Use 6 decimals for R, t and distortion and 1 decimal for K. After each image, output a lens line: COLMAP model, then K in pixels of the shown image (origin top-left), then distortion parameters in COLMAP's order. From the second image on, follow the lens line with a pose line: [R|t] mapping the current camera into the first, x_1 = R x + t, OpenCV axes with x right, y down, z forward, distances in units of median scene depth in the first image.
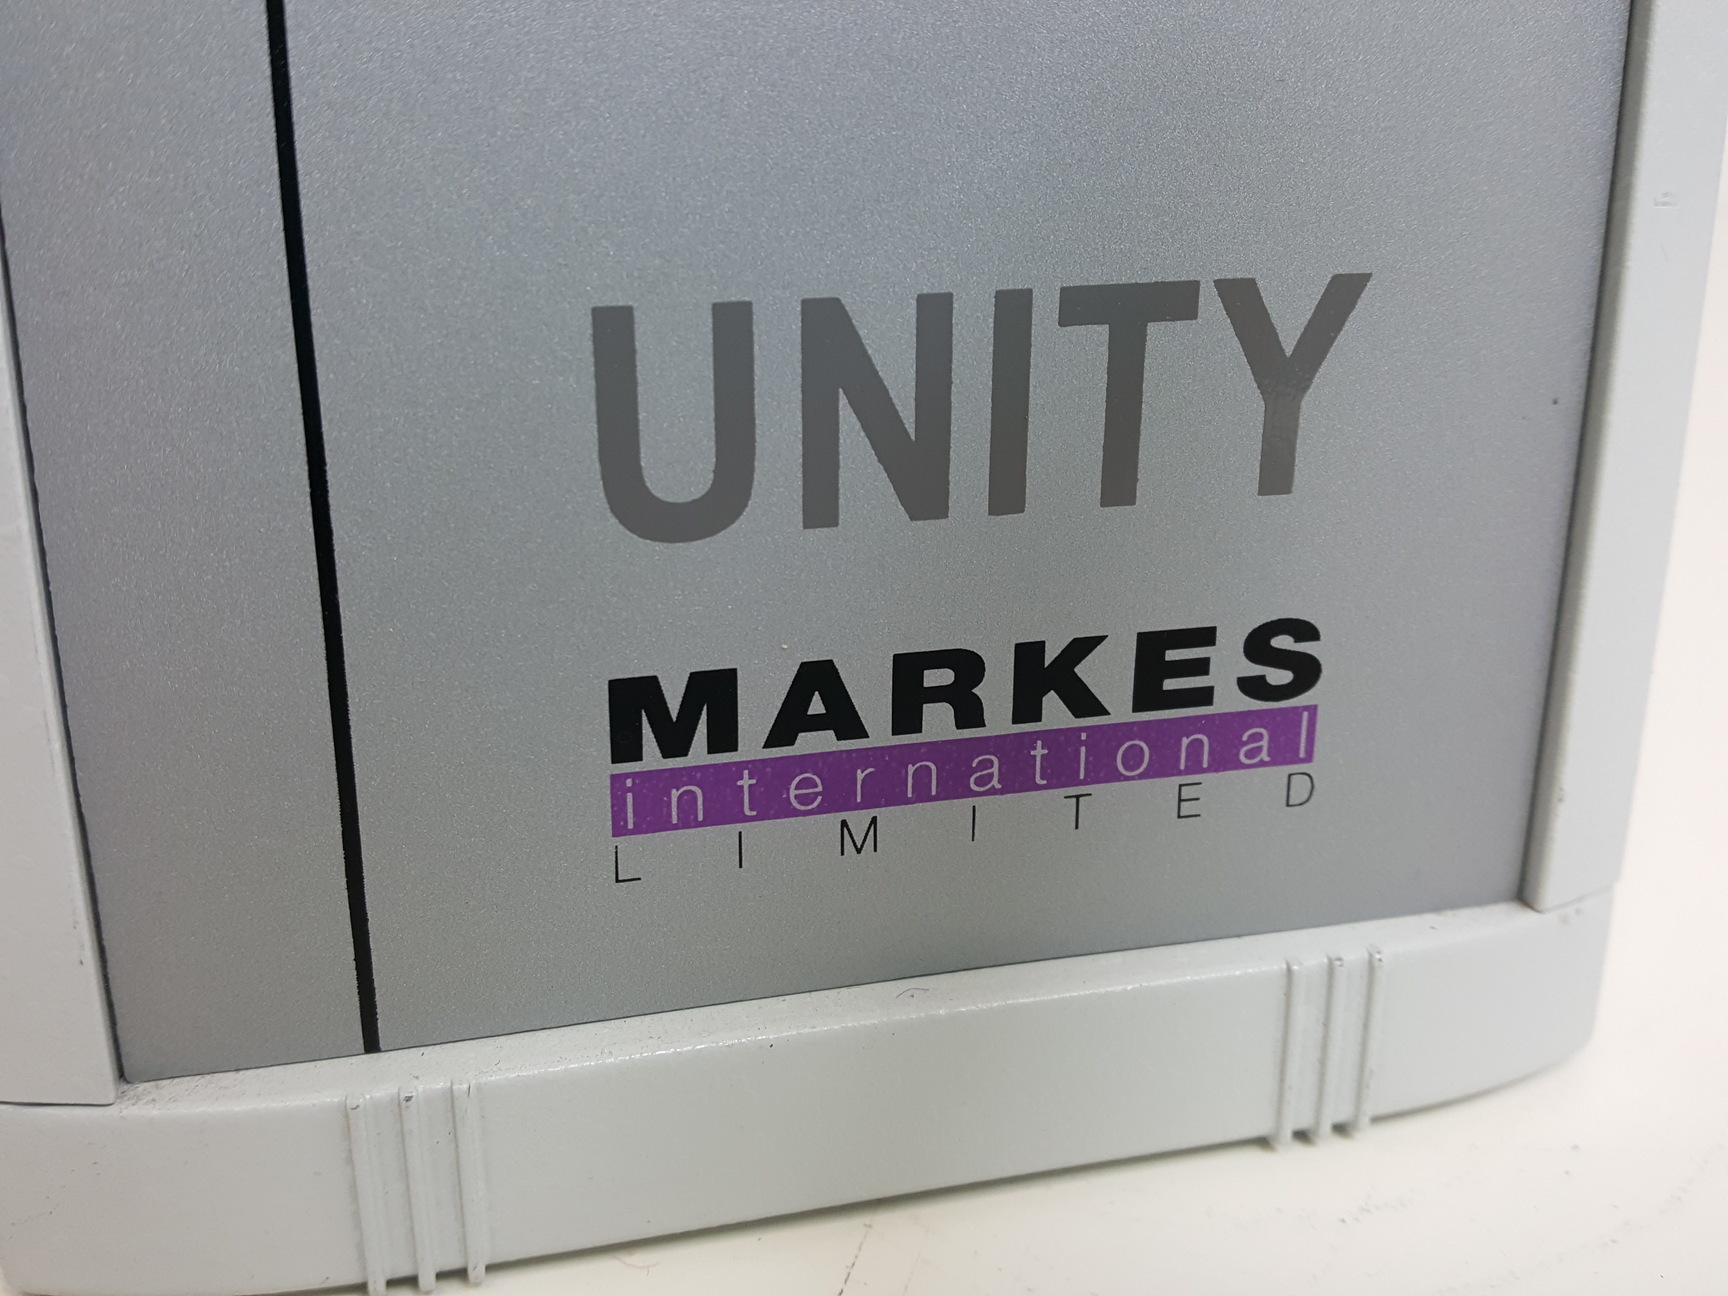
lens RADIAL K [[1894.5, 0, 864.0], [0, 1894.5, 648.0], [0, 0, 1]] dist [0.274001, -1.048712]
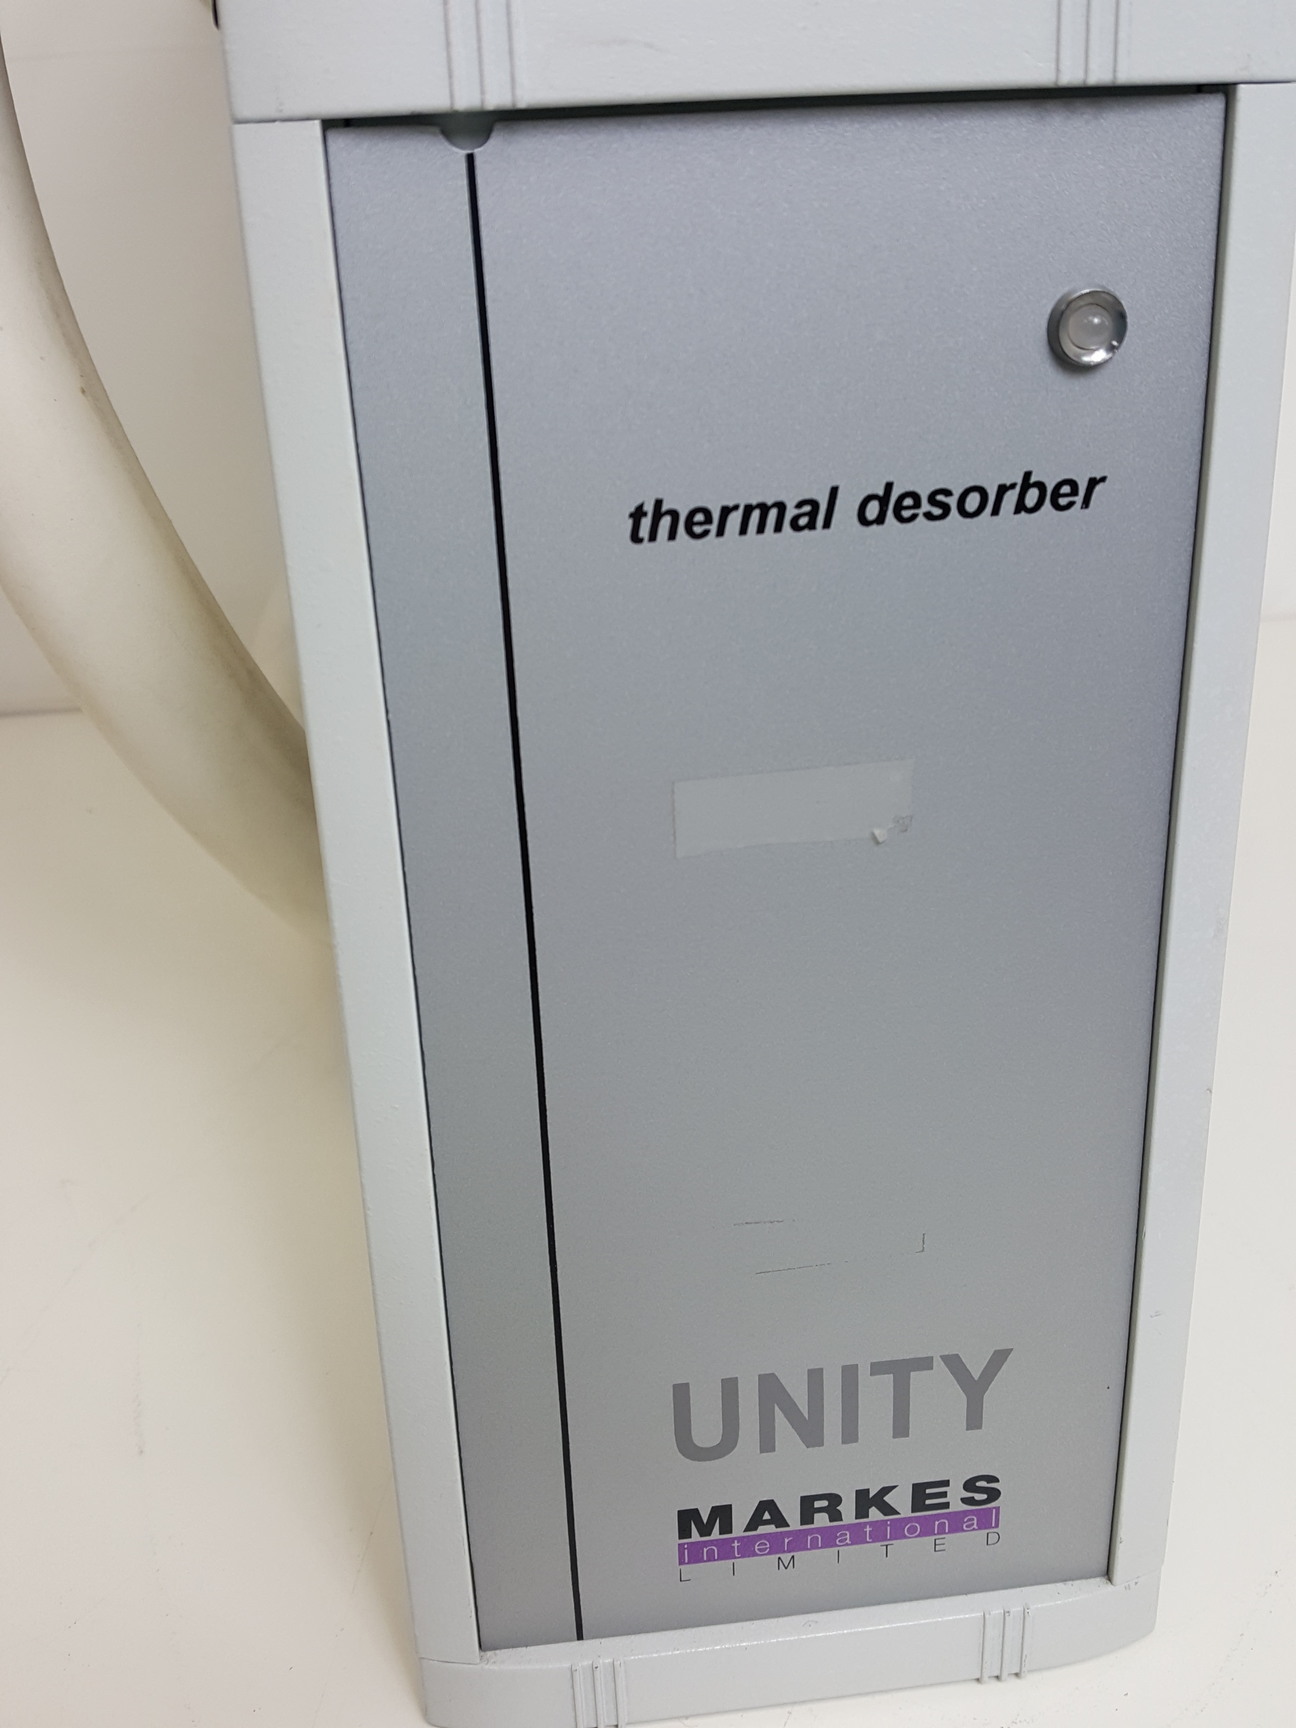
lens RADIAL K [[1785.6, 0, 648.0], [0, 1785.6, 864.0], [0, 0, 1]] dist [0.290938, -1.016442]
pose [[0.986882, 0.022997, -0.159799, 0.166425], [-0.012065, 0.997541, 0.069046, -0.900042], [0.160994, -0.066212, 0.984732, -1.140382]]
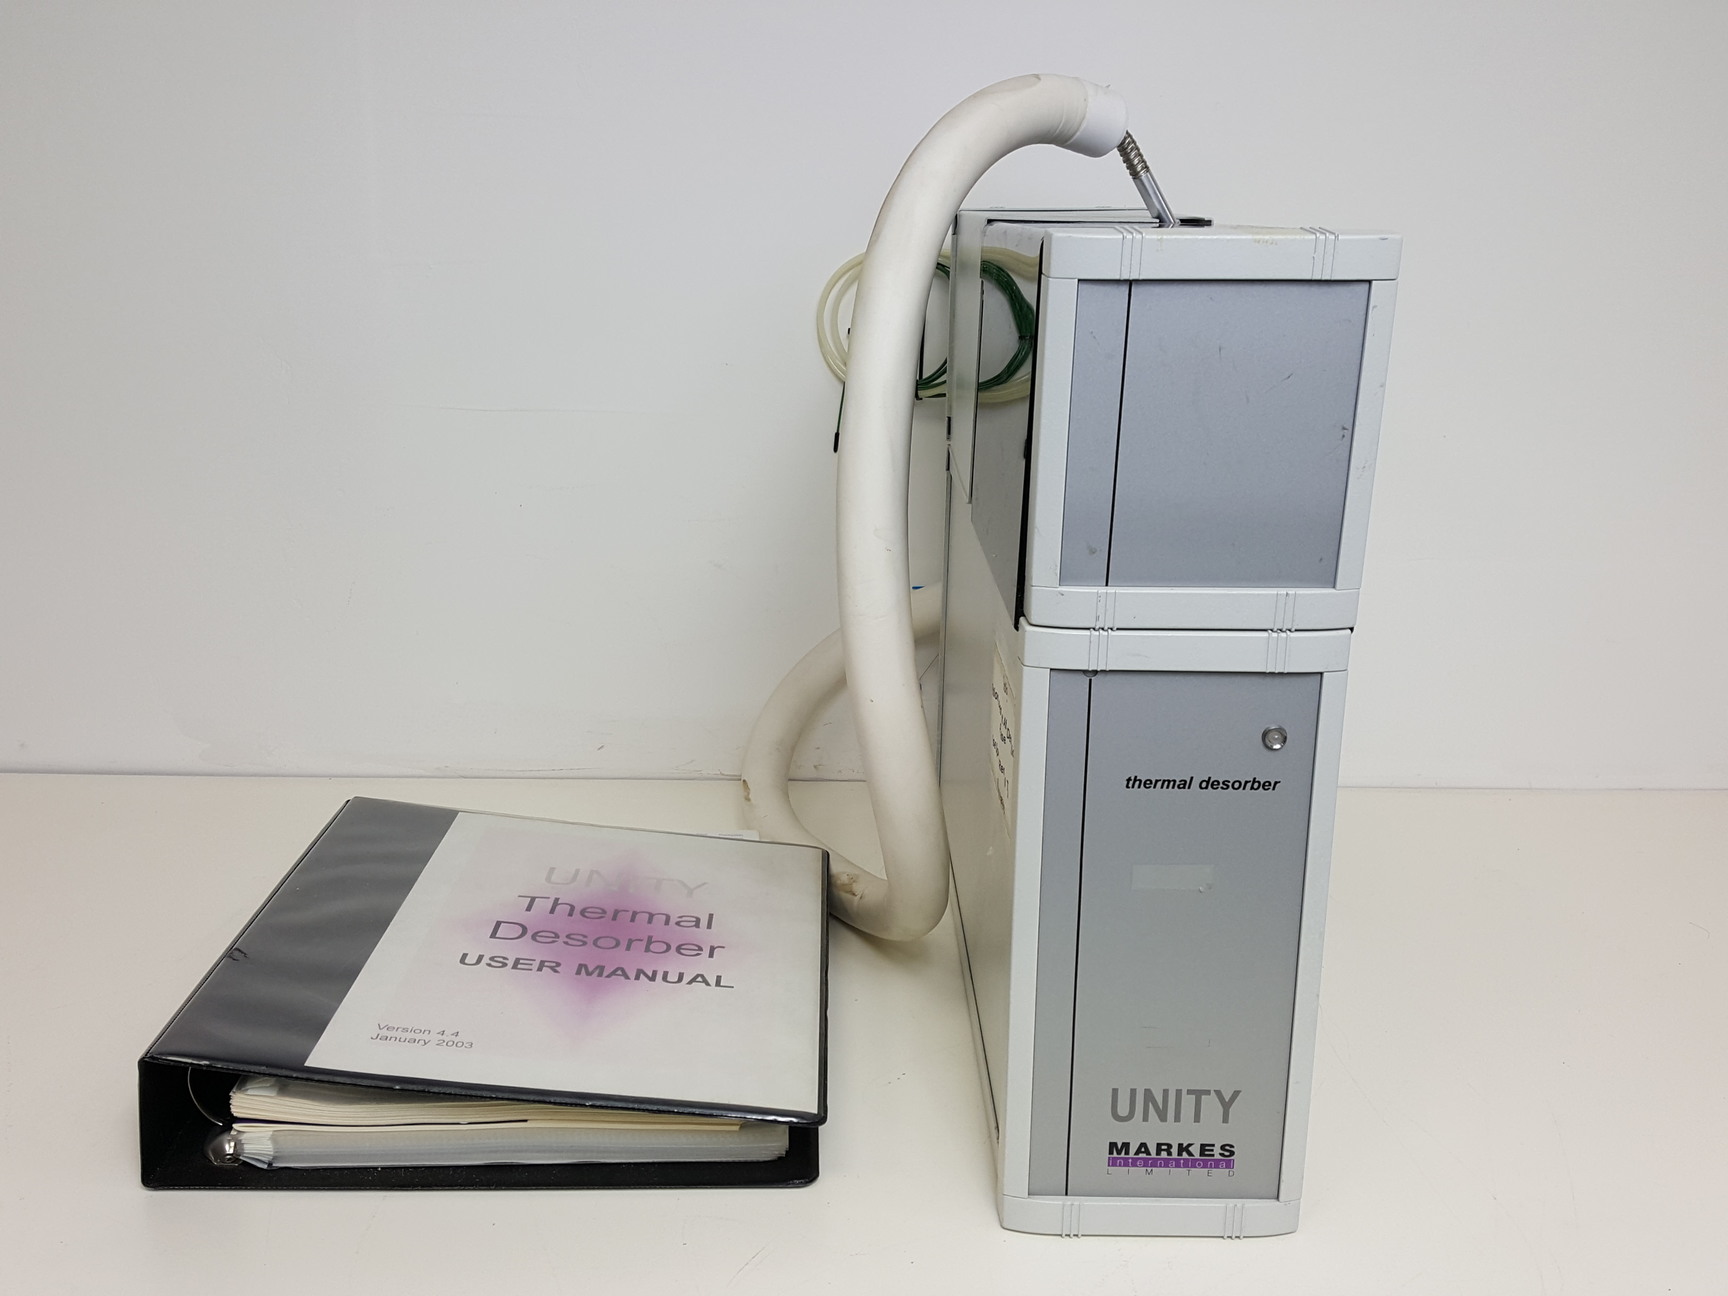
lens RADIAL K [[1785.6, 0, 842.9], [0, 1785.6, 654.3], [0, 0, 1]] dist [0.290938, -1.016442]
pose [[0.965877, 0.078571, -0.246795, 0.353136], [-0.098133, 0.992849, -0.067974, -1.032753], [0.239689, 0.089873, 0.966681, -4.901320]]
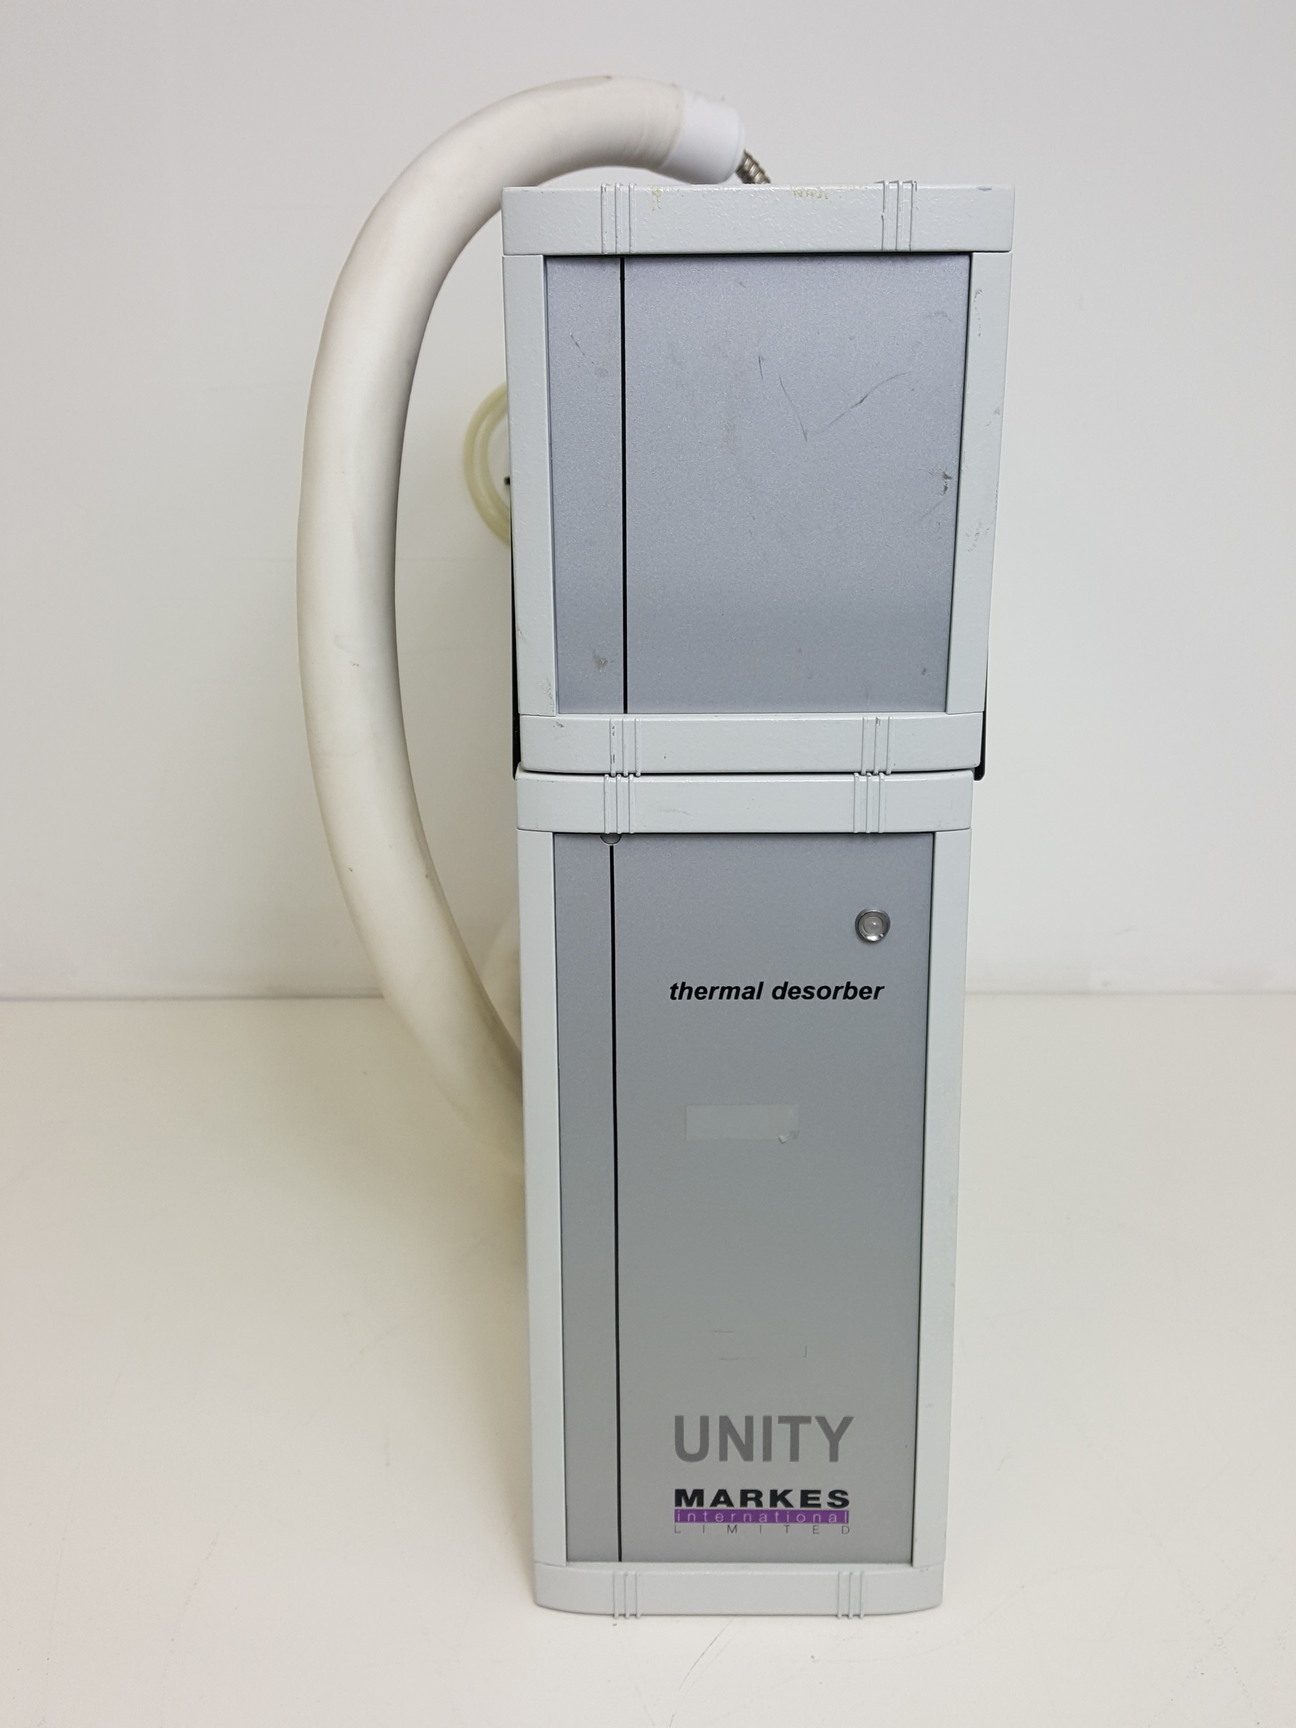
lens RADIAL K [[1785.6, 0, 648.0], [0, 1785.6, 864.0], [0, 0, 1]] dist [0.290938, -1.016442]
pose [[0.959823, 0.062919, -0.273462, 0.856908], [-0.086184, 0.993535, -0.073898, -1.084914], [0.267045, 0.094497, 0.959040, -3.175338]]
